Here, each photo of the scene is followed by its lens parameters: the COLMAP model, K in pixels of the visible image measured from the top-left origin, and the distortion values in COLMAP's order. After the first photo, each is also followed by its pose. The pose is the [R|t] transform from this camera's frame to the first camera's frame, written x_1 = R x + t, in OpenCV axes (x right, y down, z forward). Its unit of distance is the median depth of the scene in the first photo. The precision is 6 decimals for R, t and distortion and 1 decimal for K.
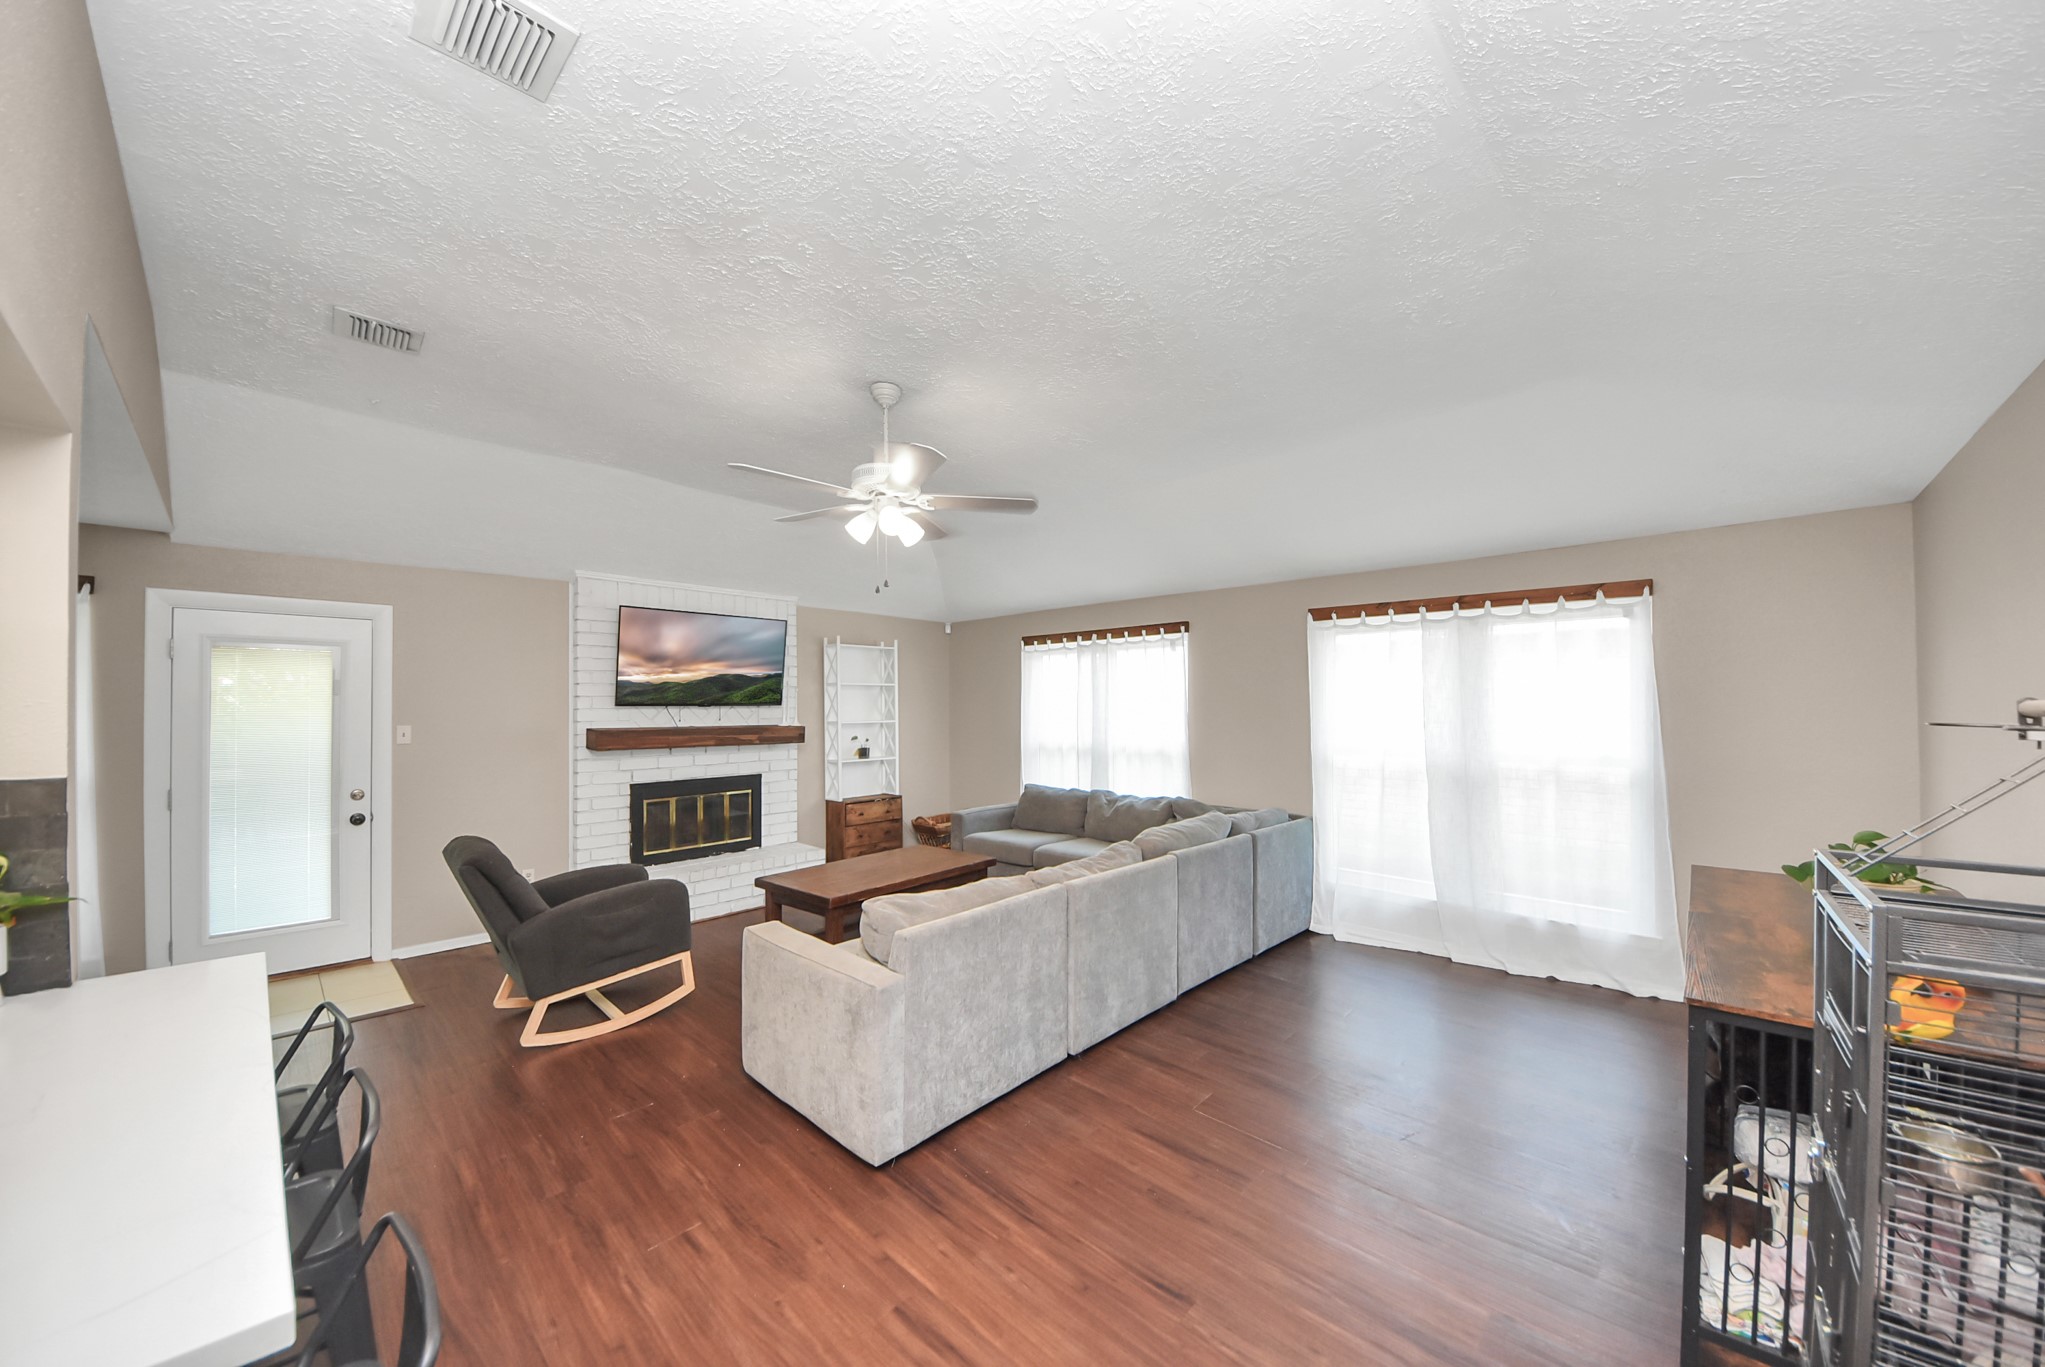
lens RADIAL K [[686.7, 0, 1024.5], [0, 686.7, 702.9], [0, 0, 1]] dist [0.000177, -0.000003]
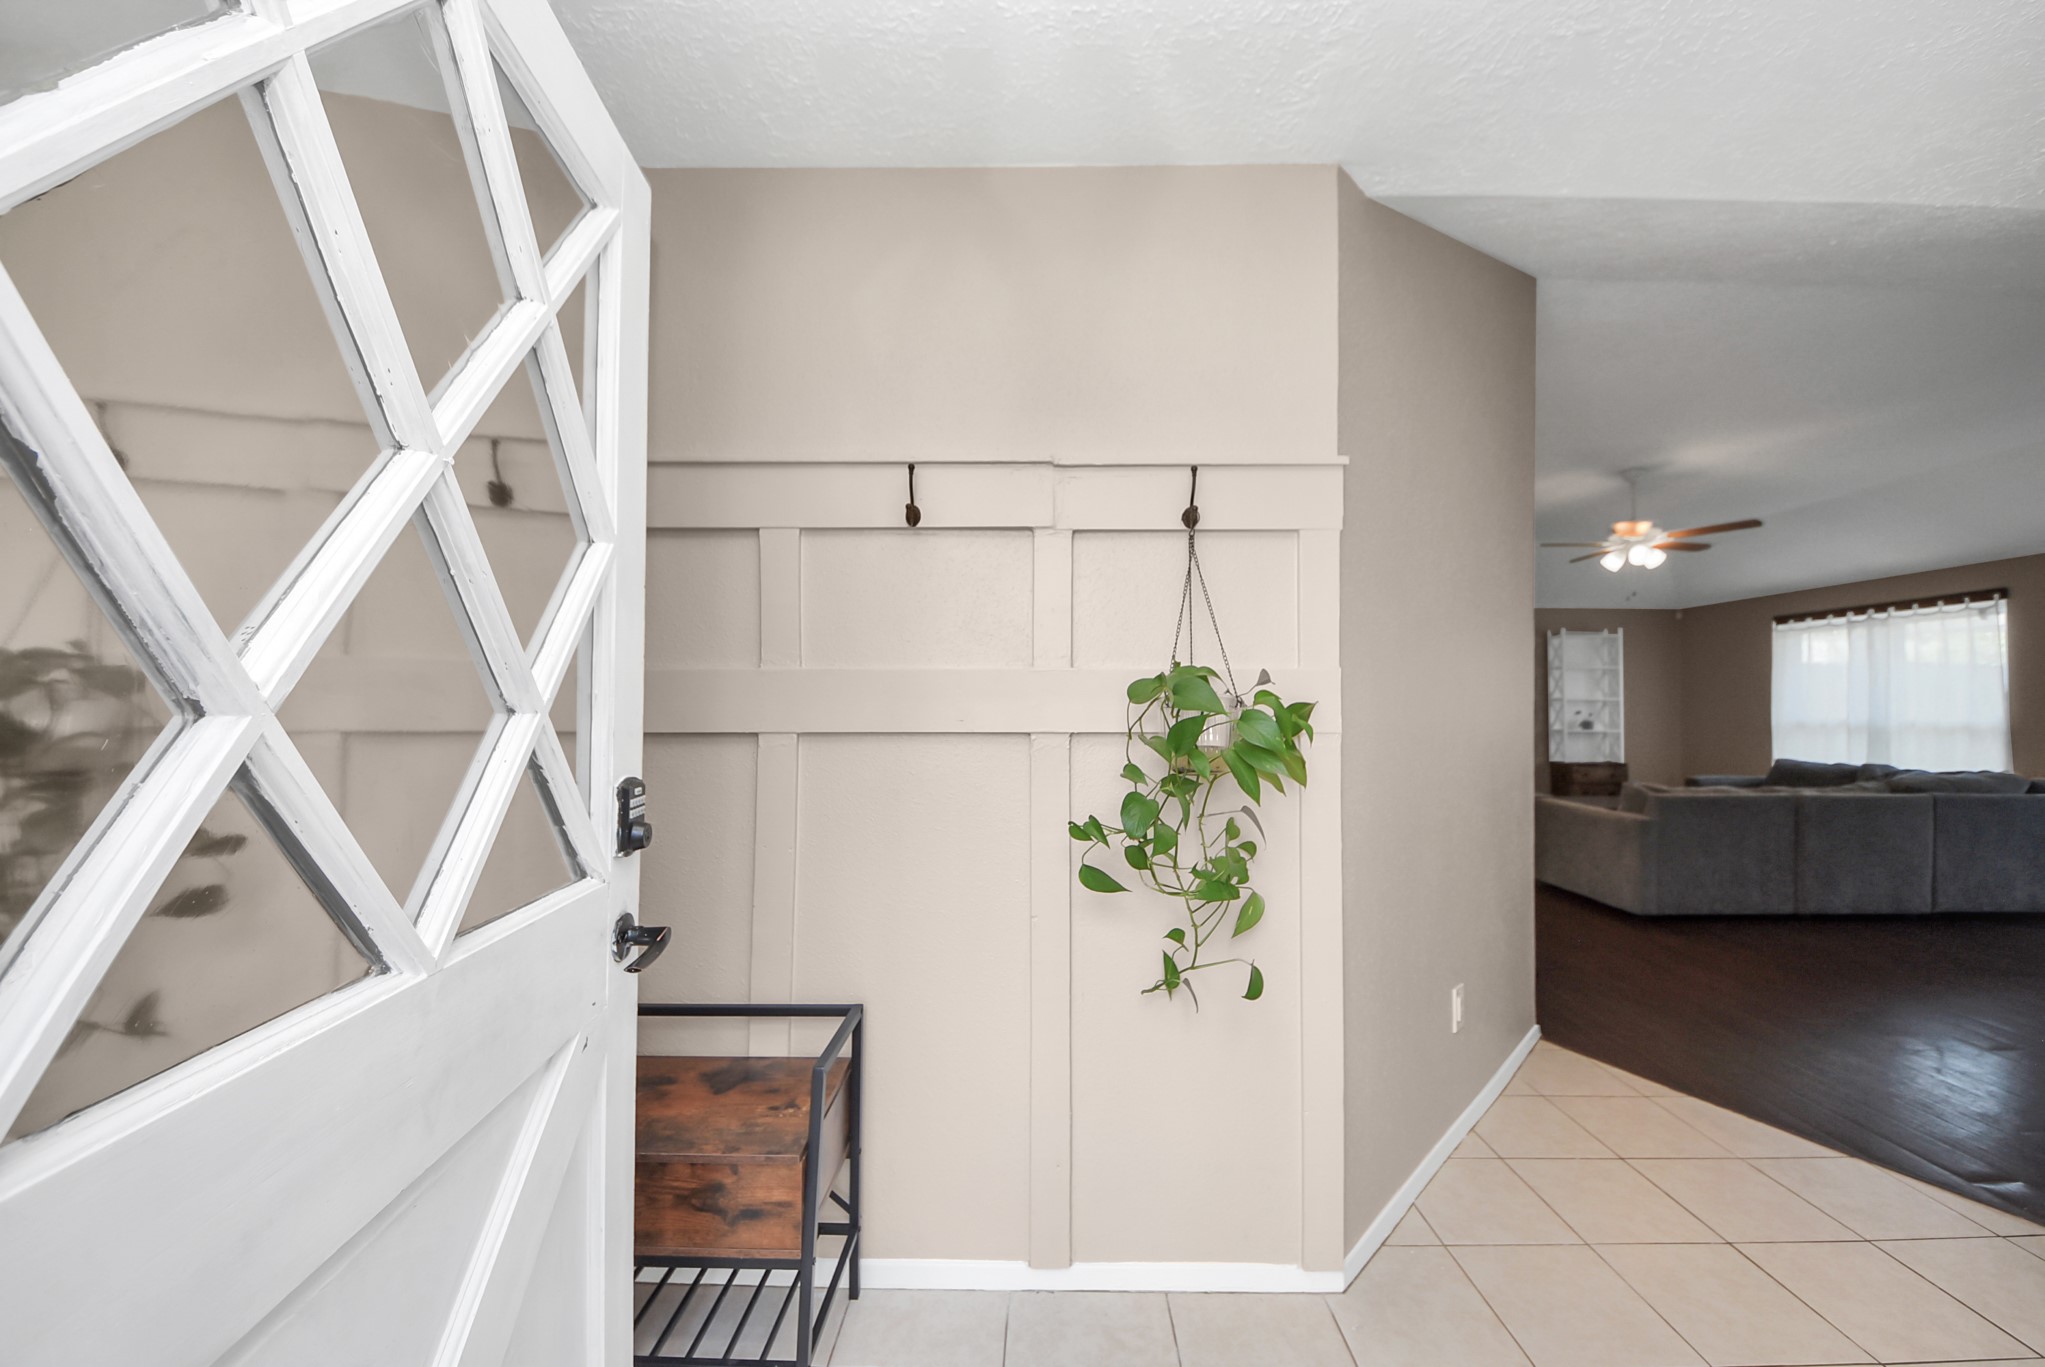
lens RADIAL K [[728.1, 0, 1033.4], [0, 728.1, 697.4], [0, 0, 1]] dist [-0.000120, -0.008295]
pose [[0.675832, -0.007353, -0.737019, 0.047672], [-0.002810, 0.999917, -0.012552, 0.044504], [0.737051, 0.010554, 0.675755, -0.582218]]
